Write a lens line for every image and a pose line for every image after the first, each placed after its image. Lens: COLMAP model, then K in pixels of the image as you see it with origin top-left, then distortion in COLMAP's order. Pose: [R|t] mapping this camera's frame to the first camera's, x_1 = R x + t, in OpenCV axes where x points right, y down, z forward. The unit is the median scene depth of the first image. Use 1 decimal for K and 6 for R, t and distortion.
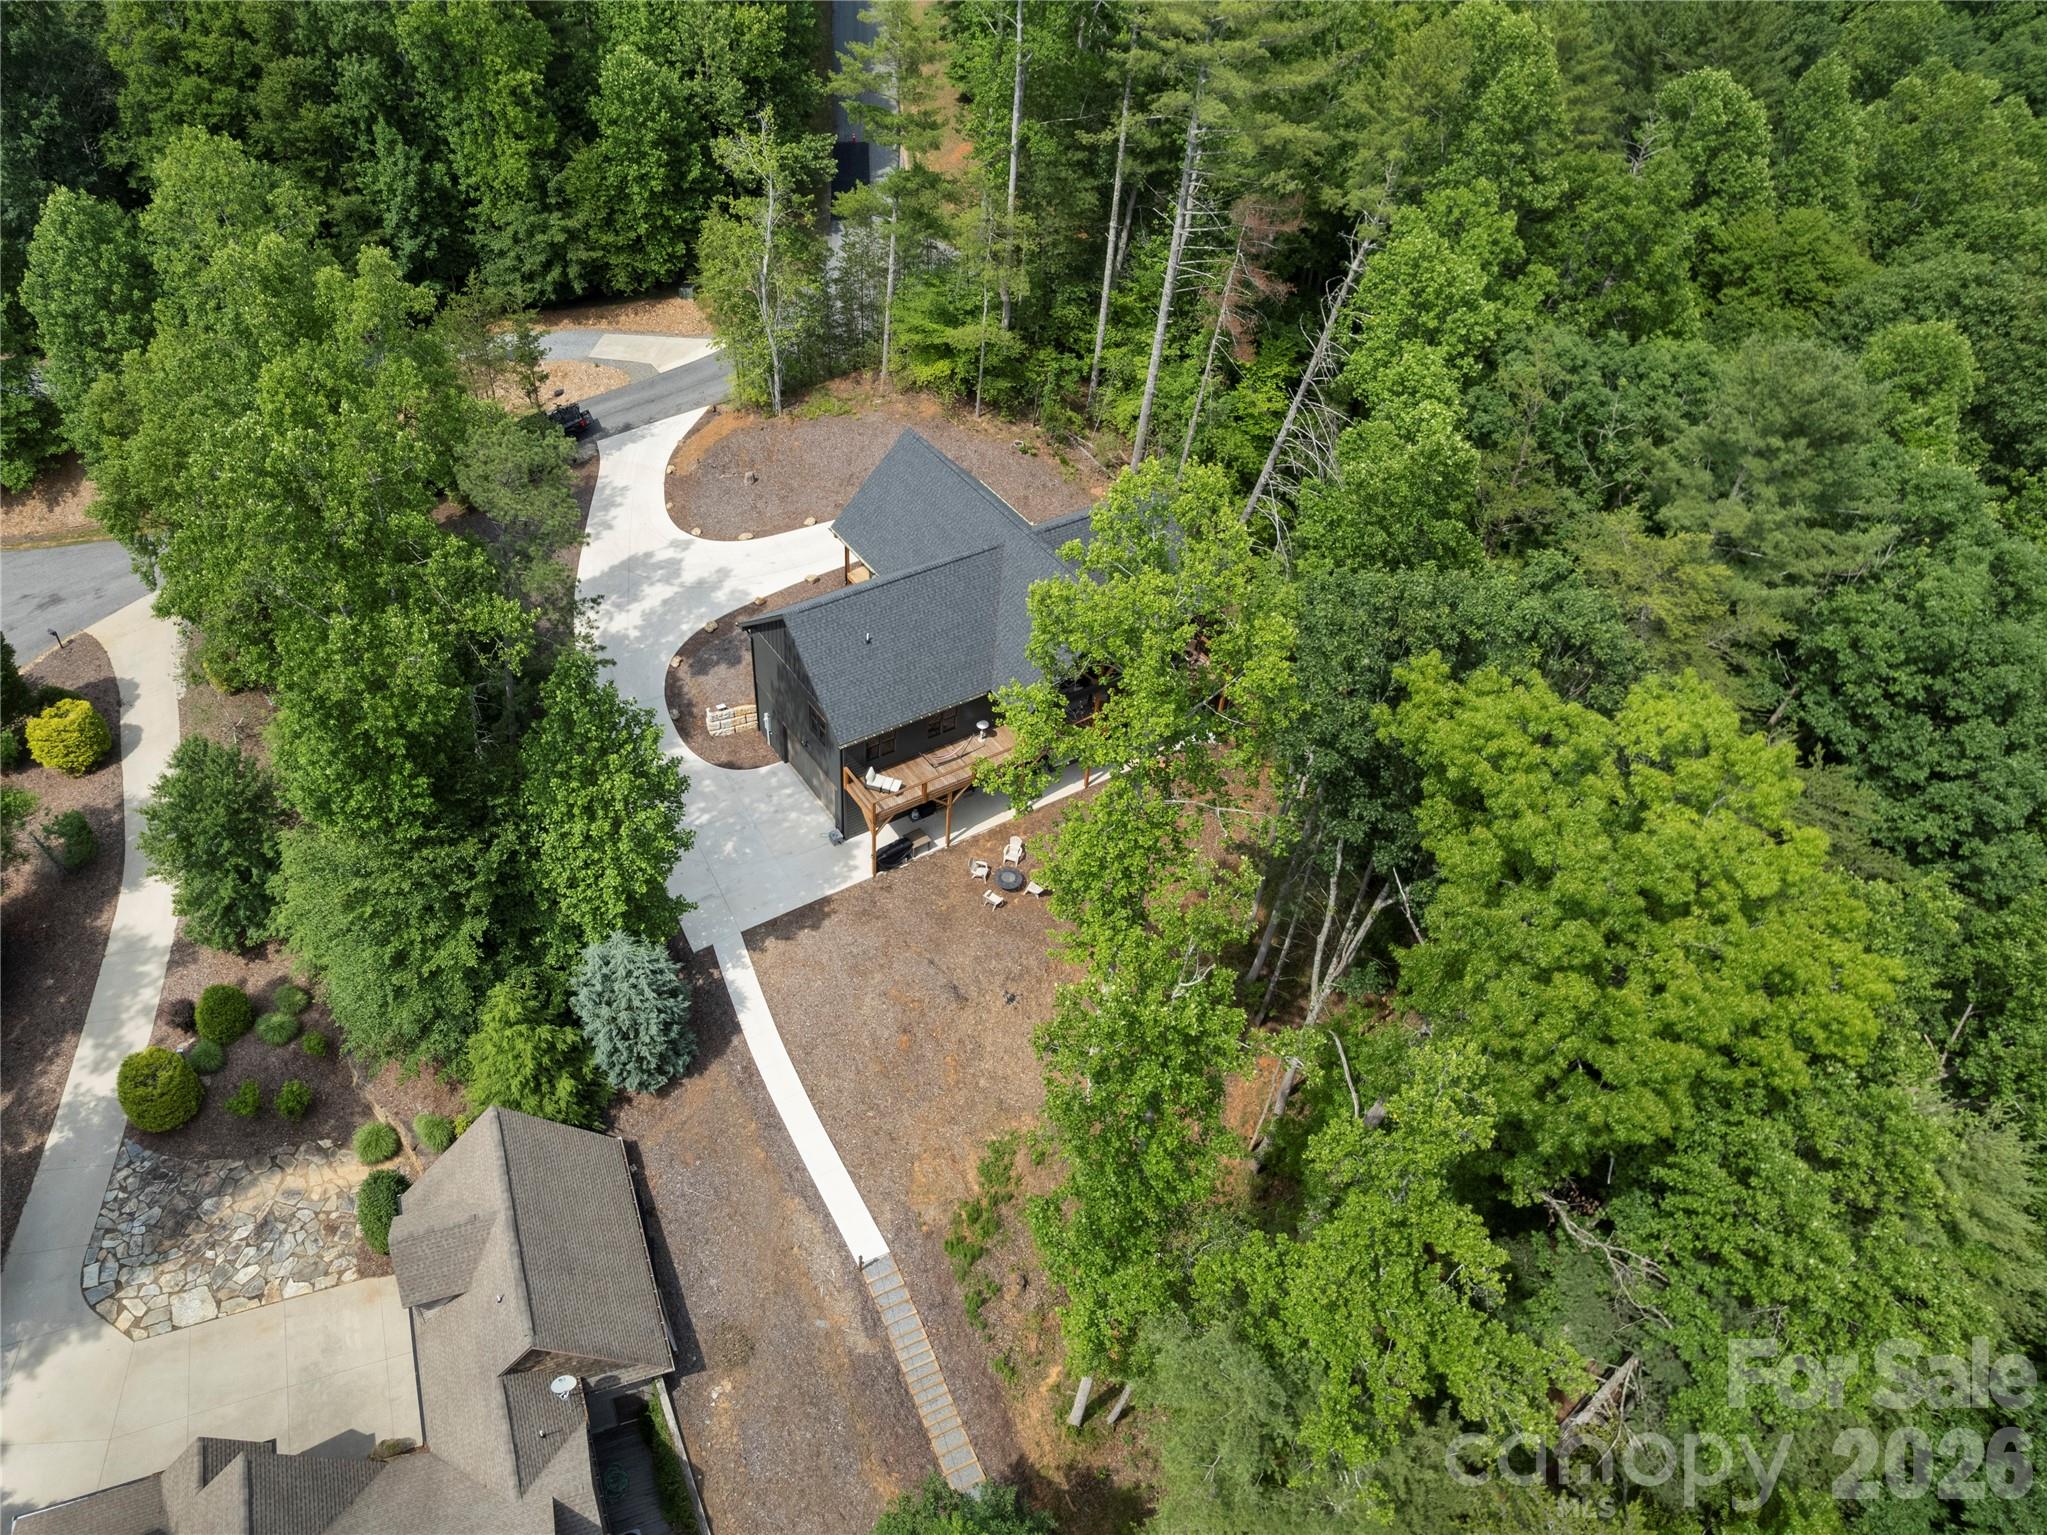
lens RADIAL K [[1501.2, 0, 1018.4], [0, 1501.2, 772.4], [0, 0, 1]] dist [-0.055964, 0.063223]
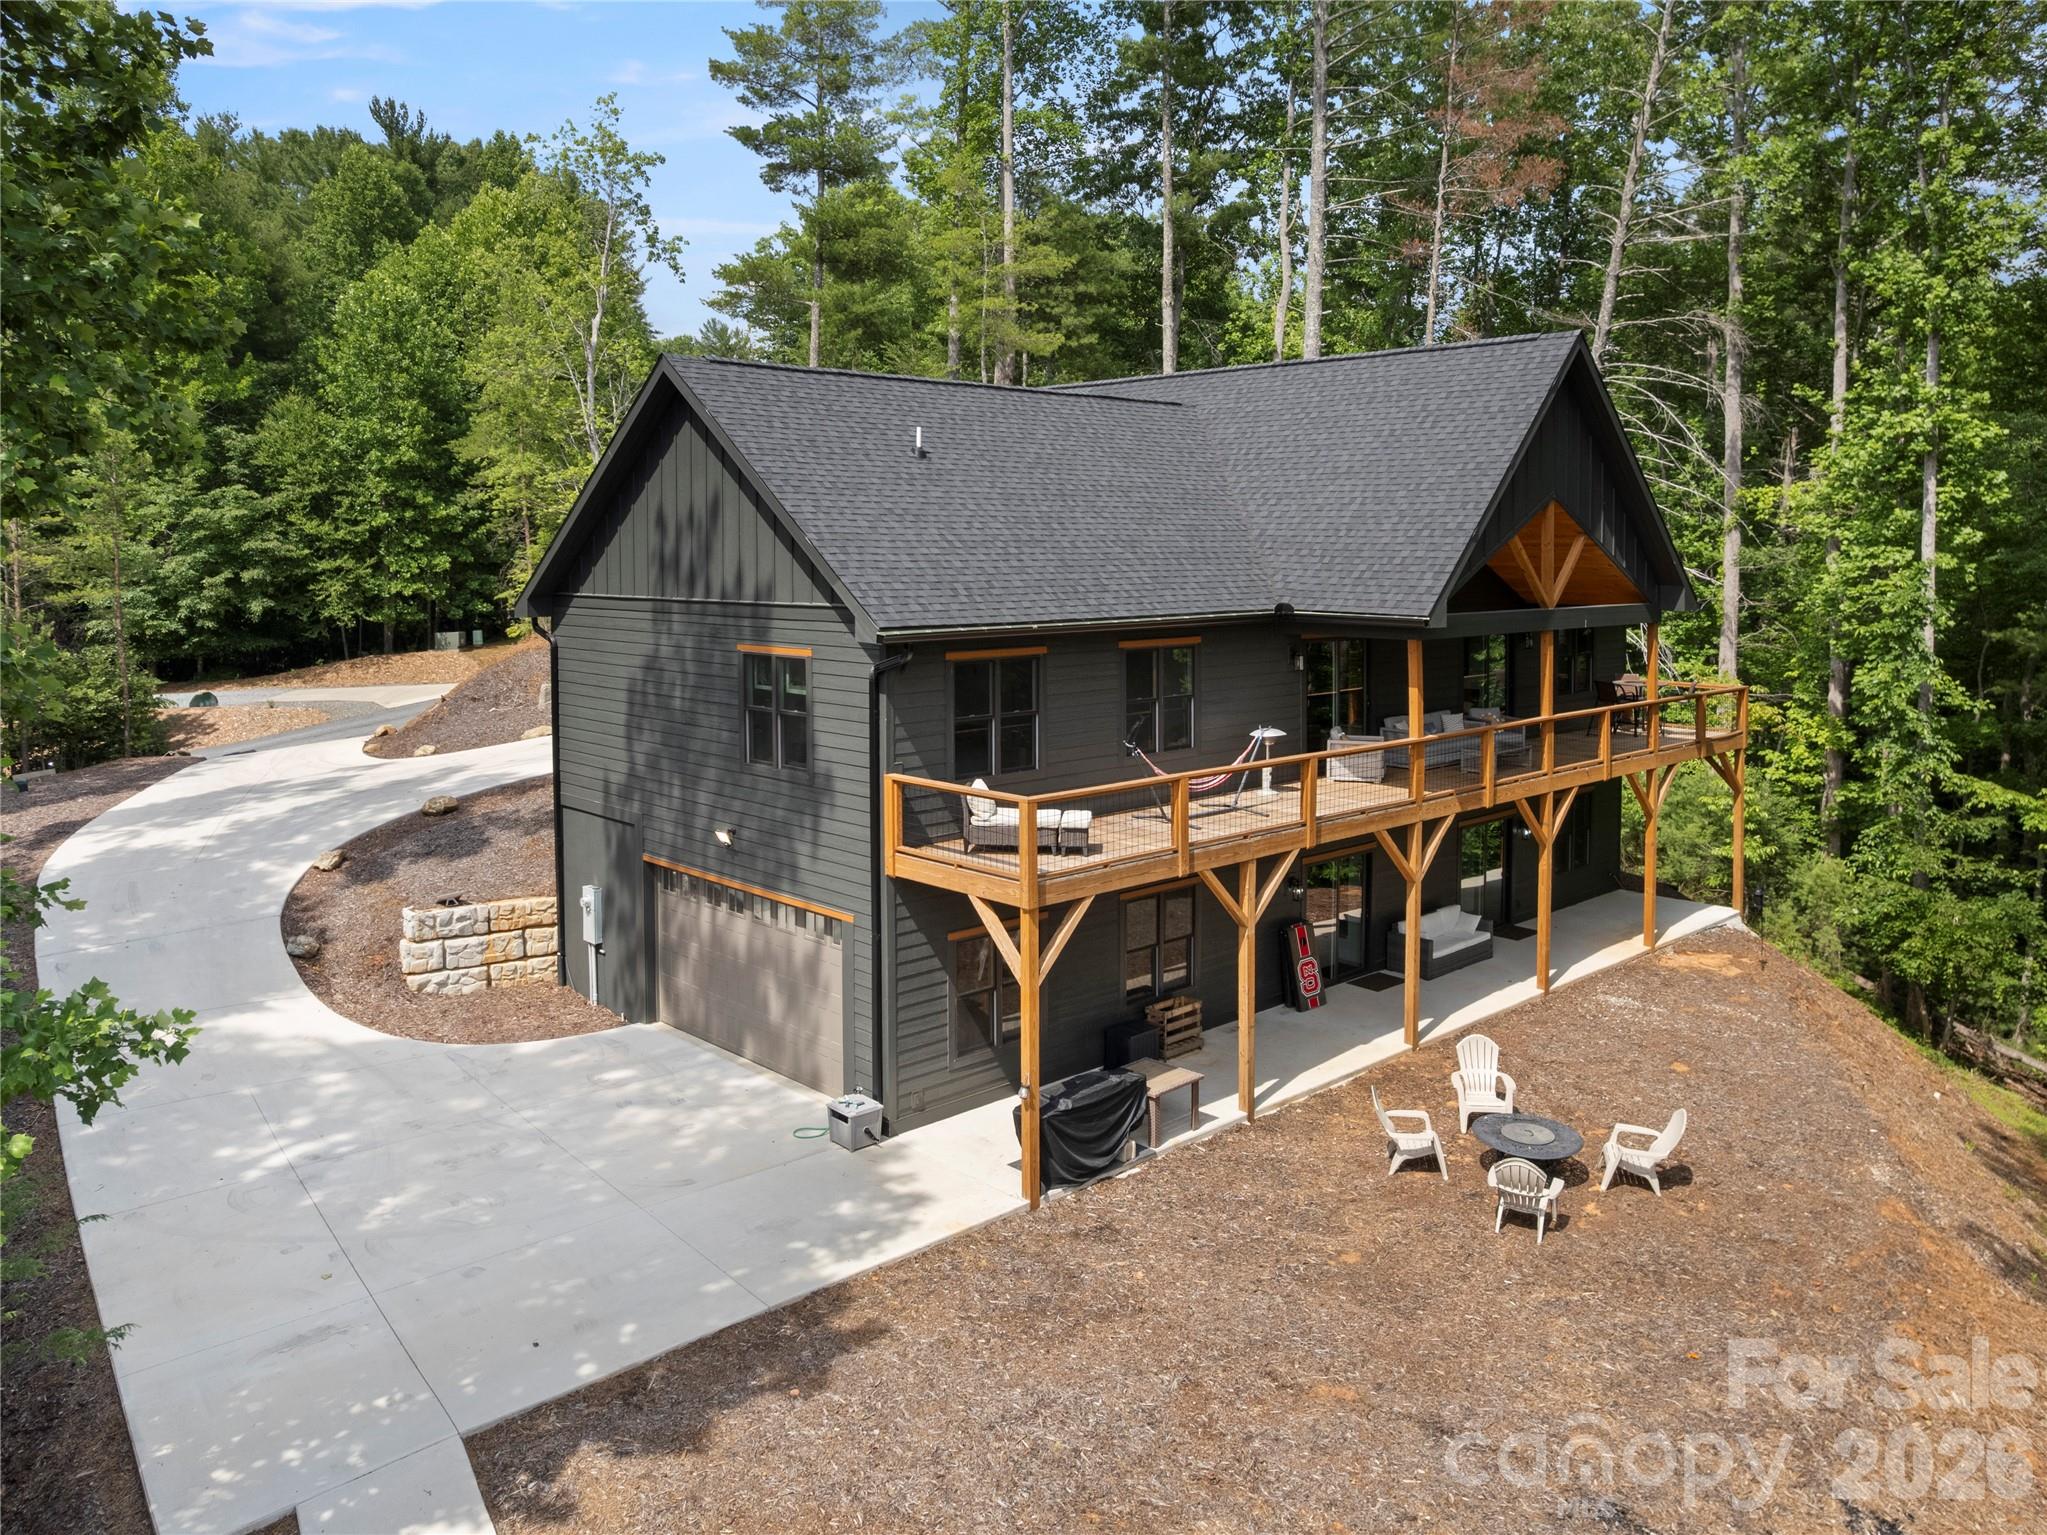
lens RADIAL K [[1554.1, 0, 1031.7], [0, 1554.1, 623.5], [0, 0, 1]] dist [-0.039713, 0.002648]
pose [[0.984533, -0.080079, 0.155824, -0.127181], [0.160131, 0.772159, -0.614922, 0.151122], [-0.071079, 0.630364, 0.773039, 0.730170]]
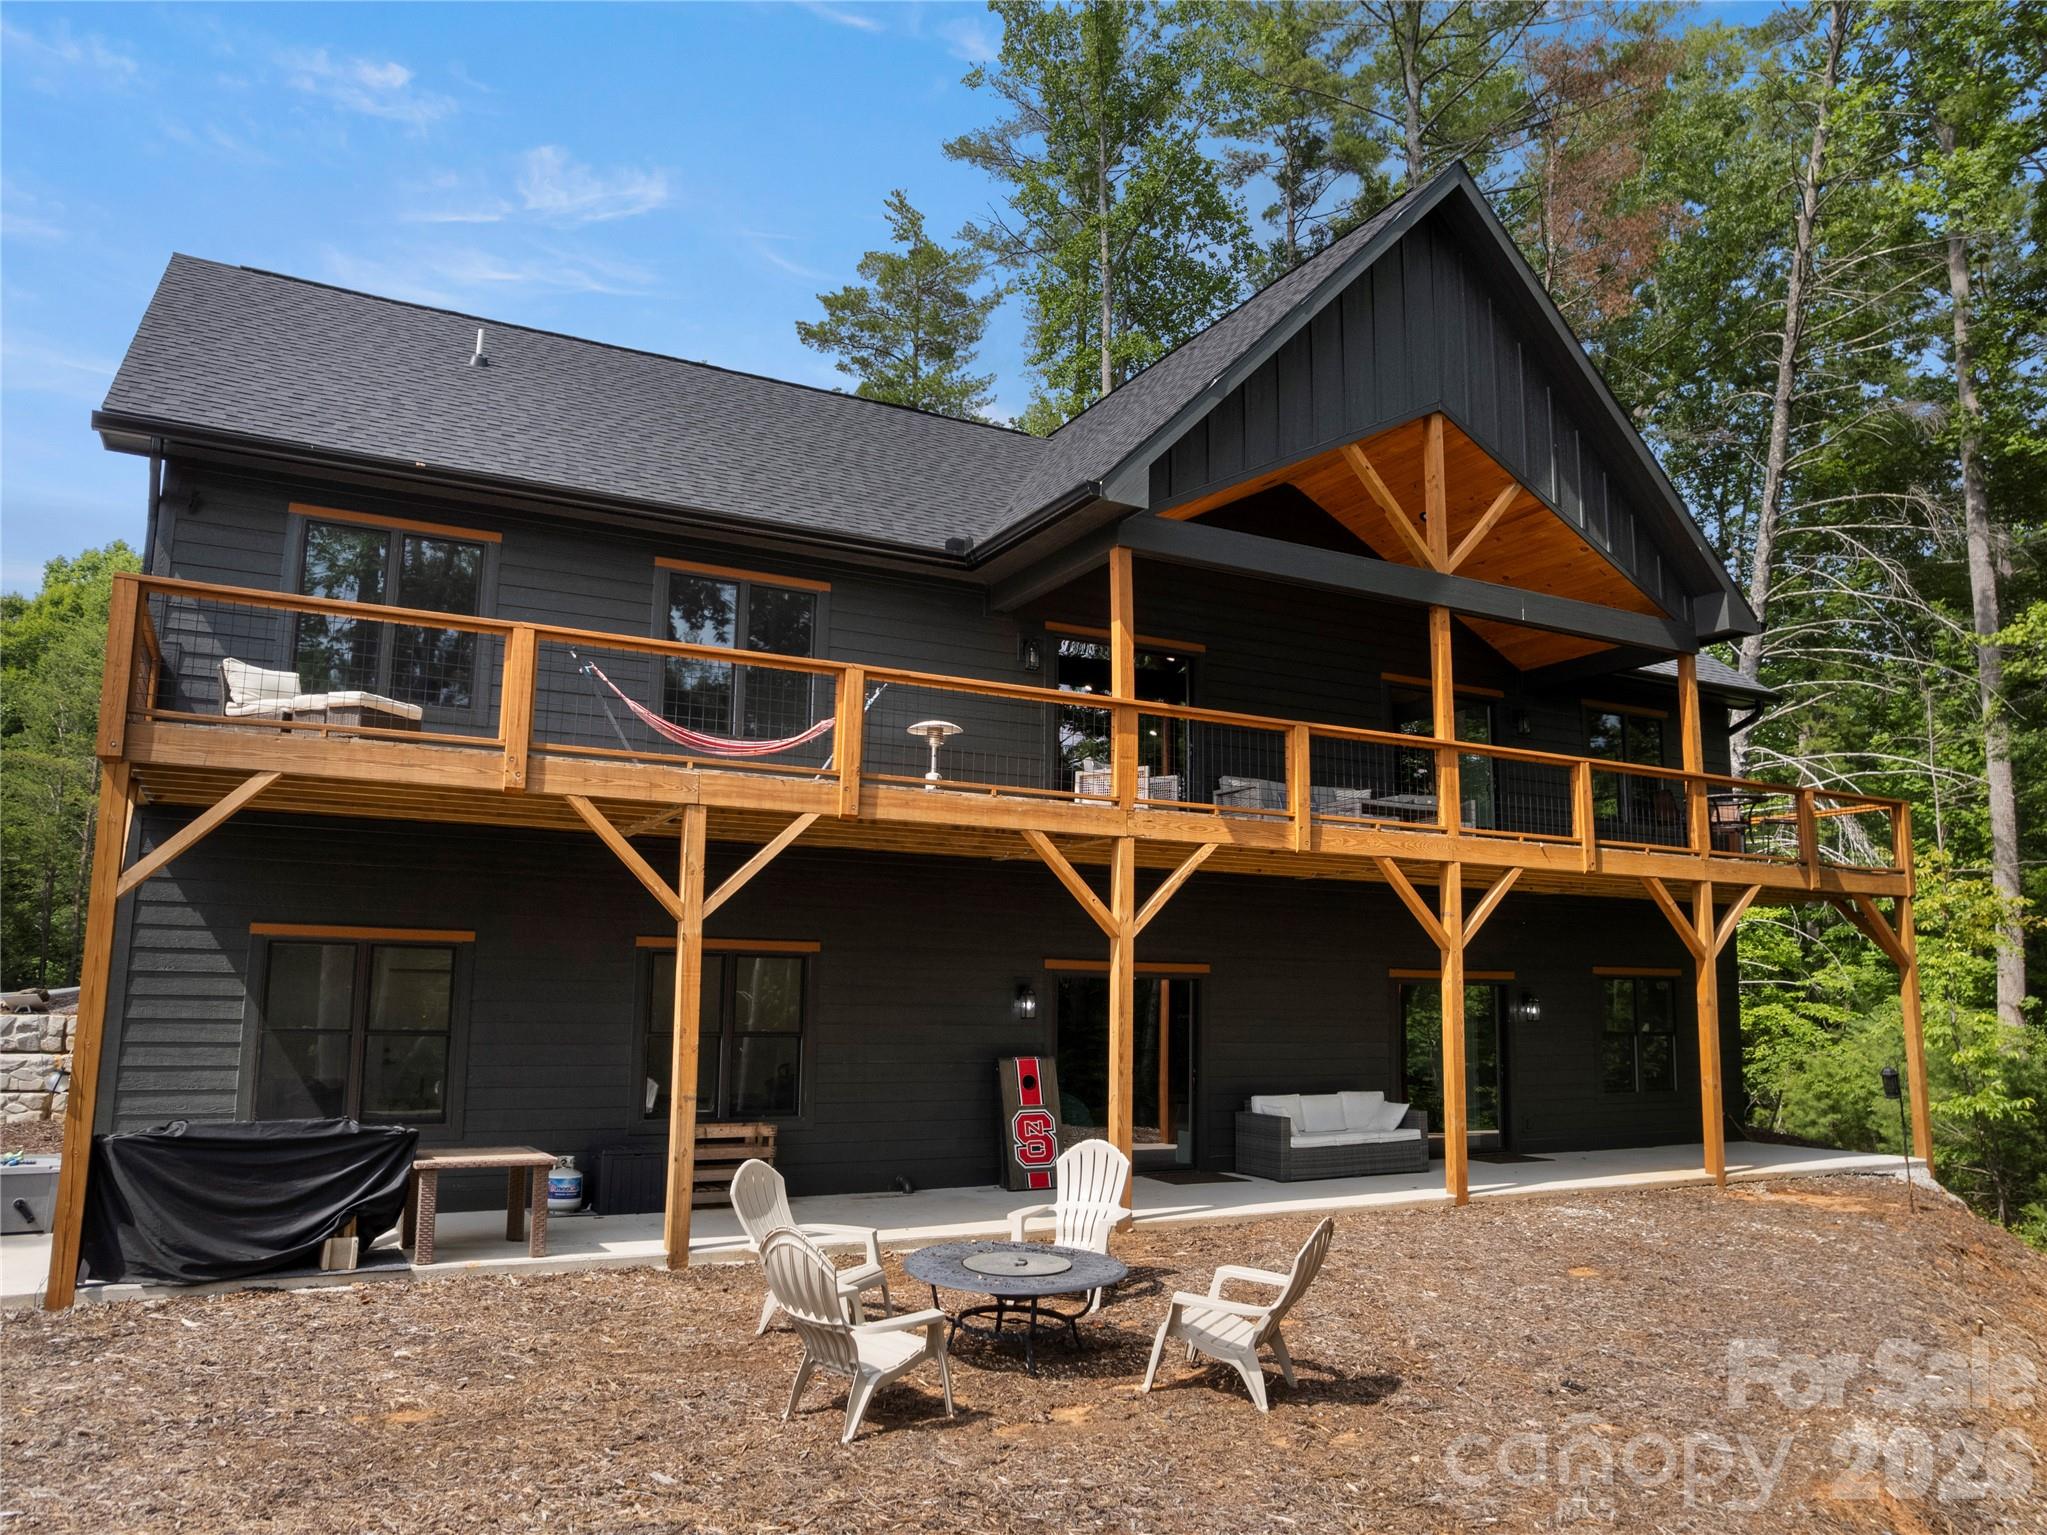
lens RADIAL K [[1501.2, 0, 1018.4], [0, 1501.2, 772.4], [0, 0, 1]] dist [-0.055964, 0.063223]
pose [[0.993129, -0.070660, -0.093284, 0.007588], [-0.028398, 0.627789, -0.777866, 0.140392], [0.113527, 0.775170, 0.621469, 0.877650]]
